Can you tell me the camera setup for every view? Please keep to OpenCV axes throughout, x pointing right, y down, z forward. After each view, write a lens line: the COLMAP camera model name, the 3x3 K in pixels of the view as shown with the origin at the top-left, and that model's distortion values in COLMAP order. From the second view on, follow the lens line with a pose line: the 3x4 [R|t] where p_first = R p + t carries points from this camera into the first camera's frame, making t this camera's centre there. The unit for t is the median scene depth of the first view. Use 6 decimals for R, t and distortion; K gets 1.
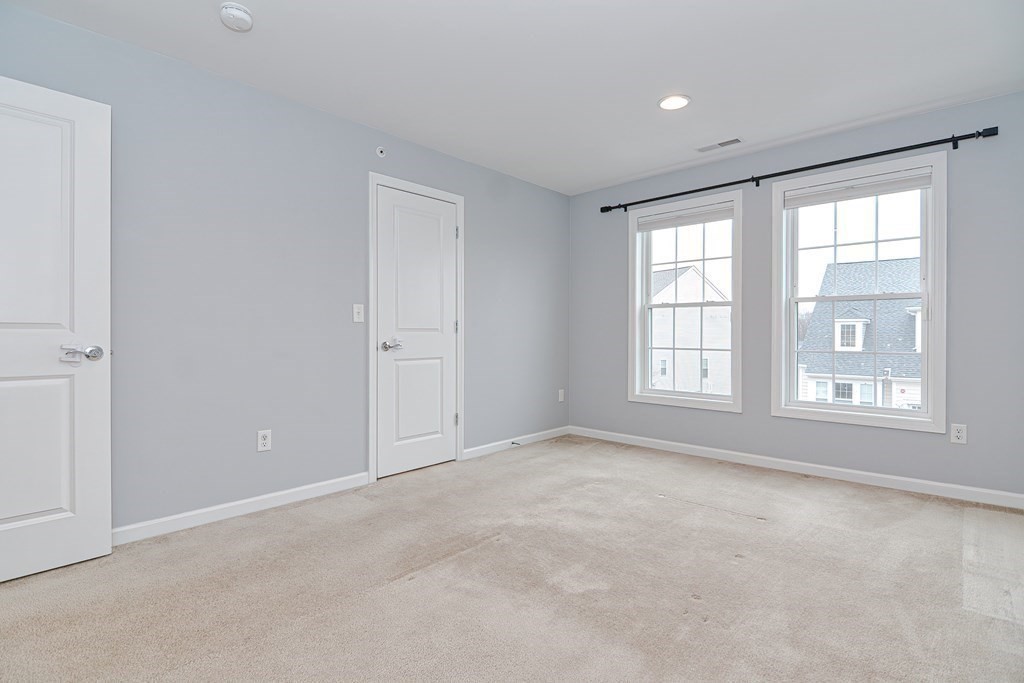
lens RADIAL K [[499.0, 0, 509.5], [0, 499.0, 342.8], [0, 0, 1]] dist [0.002018, -0.007195]
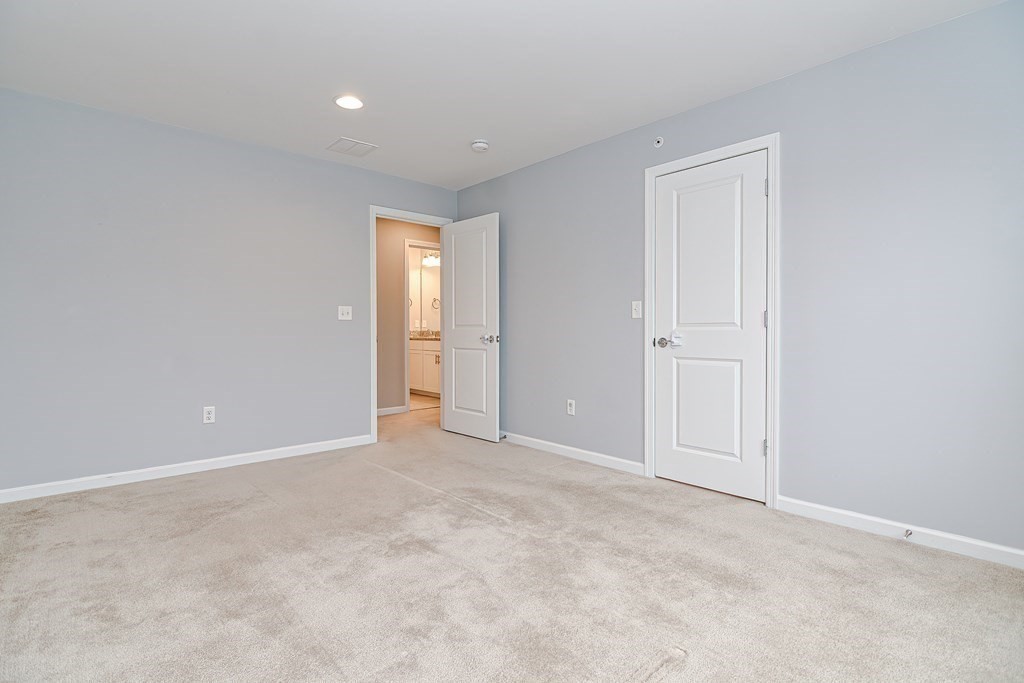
lens RADIAL K [[499.0, 0, 508.0], [0, 499.0, 338.9], [0, 0, 1]] dist [0.002018, -0.007195]
pose [[-0.099340, 0.018411, -0.994883, 0.744583], [-0.016764, 0.999656, 0.020173, -0.013810], [0.994912, 0.018682, -0.098997, 0.808057]]
